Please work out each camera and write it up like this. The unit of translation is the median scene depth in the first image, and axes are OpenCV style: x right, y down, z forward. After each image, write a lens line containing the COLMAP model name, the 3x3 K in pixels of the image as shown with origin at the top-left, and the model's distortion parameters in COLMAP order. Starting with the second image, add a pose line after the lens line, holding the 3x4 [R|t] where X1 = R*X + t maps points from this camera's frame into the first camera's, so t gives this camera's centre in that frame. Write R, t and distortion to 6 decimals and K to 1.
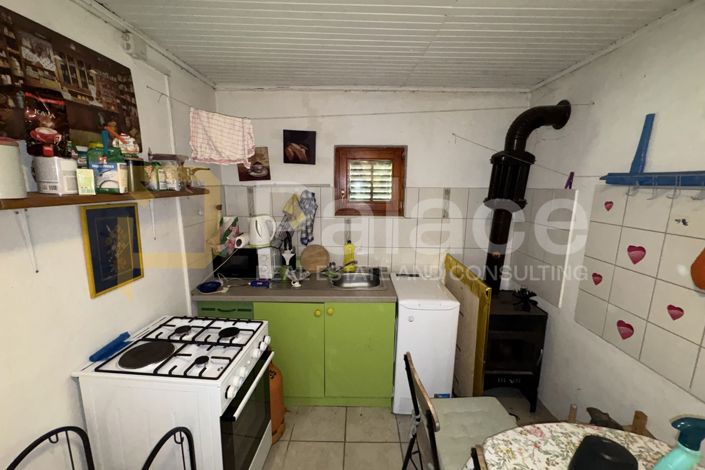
lens RADIAL K [[280.7, 0, 354.9], [0, 280.7, 232.7], [0, 0, 1]] dist [-0.000217, 0.000405]
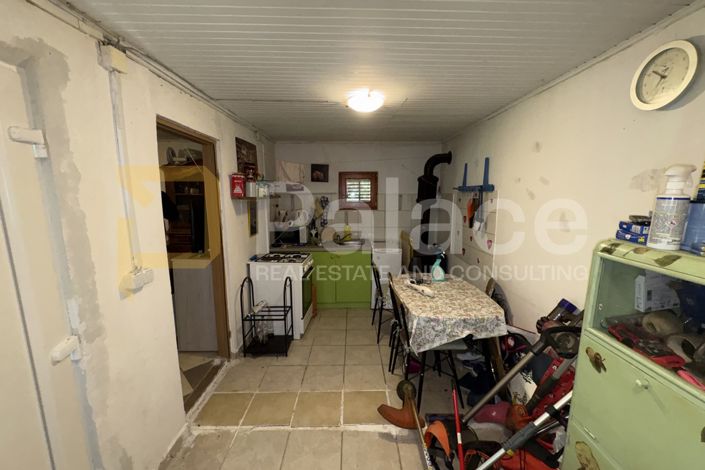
lens RADIAL K [[280.7, 0, 355.6], [0, 280.7, 236.3], [0, 0, 1]] dist [-0.000217, 0.000405]
pose [[0.999803, -0.013647, 0.014380, 0.006102], [0.013958, 0.999665, -0.021803, 0.156621], [-0.014078, 0.021999, 0.999659, -0.846577]]
